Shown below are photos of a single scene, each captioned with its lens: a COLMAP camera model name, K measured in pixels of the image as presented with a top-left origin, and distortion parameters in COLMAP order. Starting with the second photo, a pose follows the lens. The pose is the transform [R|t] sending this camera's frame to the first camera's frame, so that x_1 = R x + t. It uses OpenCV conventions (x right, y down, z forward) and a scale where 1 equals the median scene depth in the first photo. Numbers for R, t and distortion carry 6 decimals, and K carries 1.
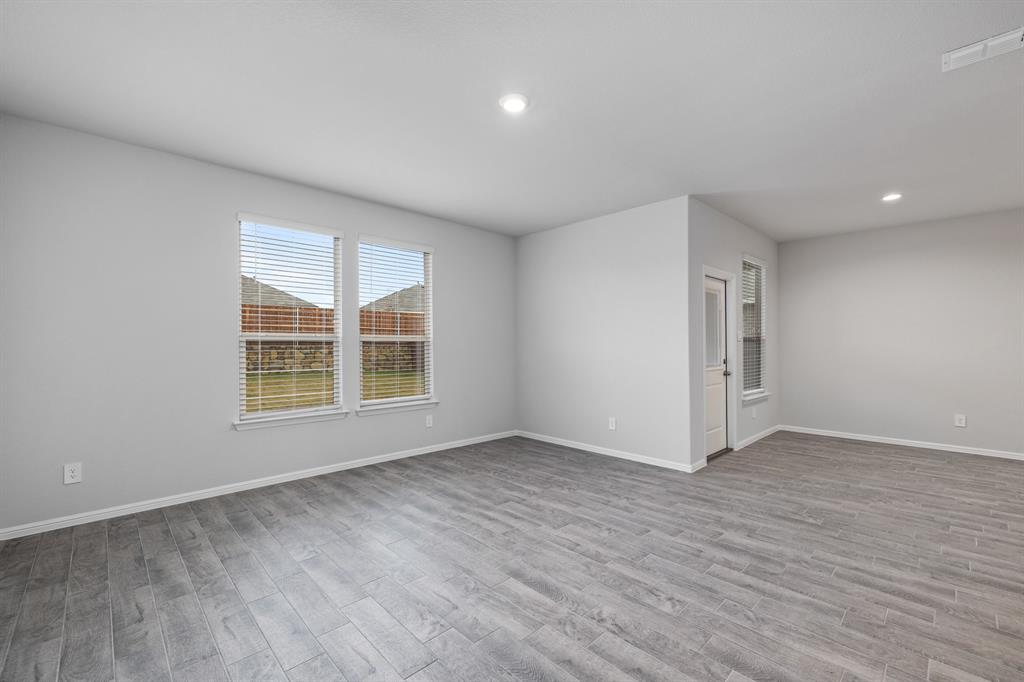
lens RADIAL K [[431.5, 0, 511.2], [0, 431.5, 343.3], [0, 0, 1]] dist [0.004036, 0.000067]
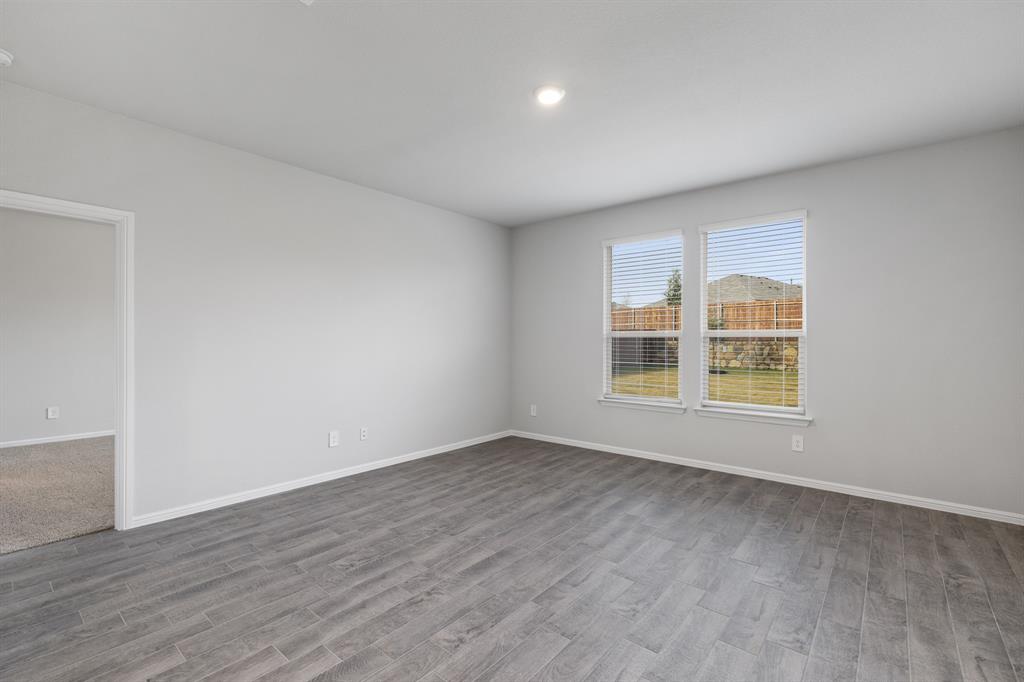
lens RADIAL K [[457.3, 0, 516.0], [0, 457.3, 339.4], [0, 0, 1]] dist [-0.002422, 0.000608]
pose [[0.101208, -0.004990, -0.994853, 0.729159], [0.002585, 0.999985, -0.004753, 0.005331], [0.994862, -0.002091, 0.101219, 0.585239]]
